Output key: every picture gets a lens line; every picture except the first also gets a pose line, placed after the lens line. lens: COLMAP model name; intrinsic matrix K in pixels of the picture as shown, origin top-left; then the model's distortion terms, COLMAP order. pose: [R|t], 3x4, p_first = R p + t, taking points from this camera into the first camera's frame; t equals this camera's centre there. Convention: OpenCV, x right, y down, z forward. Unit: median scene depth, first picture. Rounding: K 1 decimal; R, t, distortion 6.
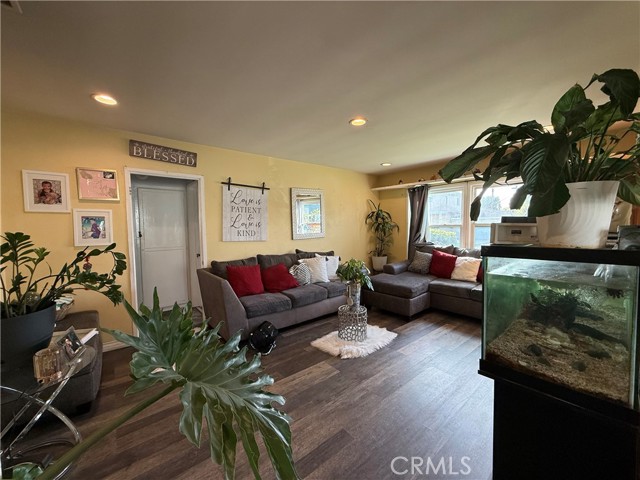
lens RADIAL K [[254.8, 0, 319.8], [0, 254.8, 239.2], [0, 0, 1]] dist [-0.002388, 0.000147]
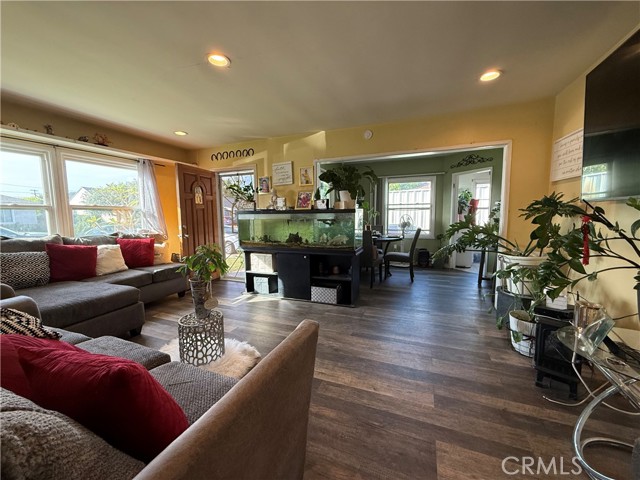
lens RADIAL K [[254.8, 0, 316.9], [0, 254.8, 238.0], [0, 0, 1]] dist [-0.002388, 0.000147]
pose [[-0.472445, -0.070419, 0.878542, -0.514436], [0.069025, 0.990785, 0.116534, -0.000569], [-0.878653, 0.115697, -0.463231, 0.853842]]
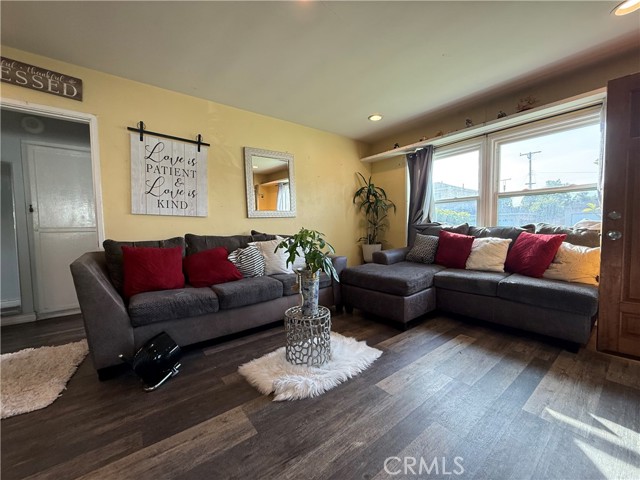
lens RADIAL K [[254.8, 0, 319.7], [0, 254.8, 240.2], [0, 0, 1]] dist [-0.002388, 0.000147]
pose [[0.999567, -0.006741, -0.028635, 0.149106], [0.006696, 0.999976, -0.001677, 0.084454], [0.028646, 0.001484, 0.999589, 0.320074]]
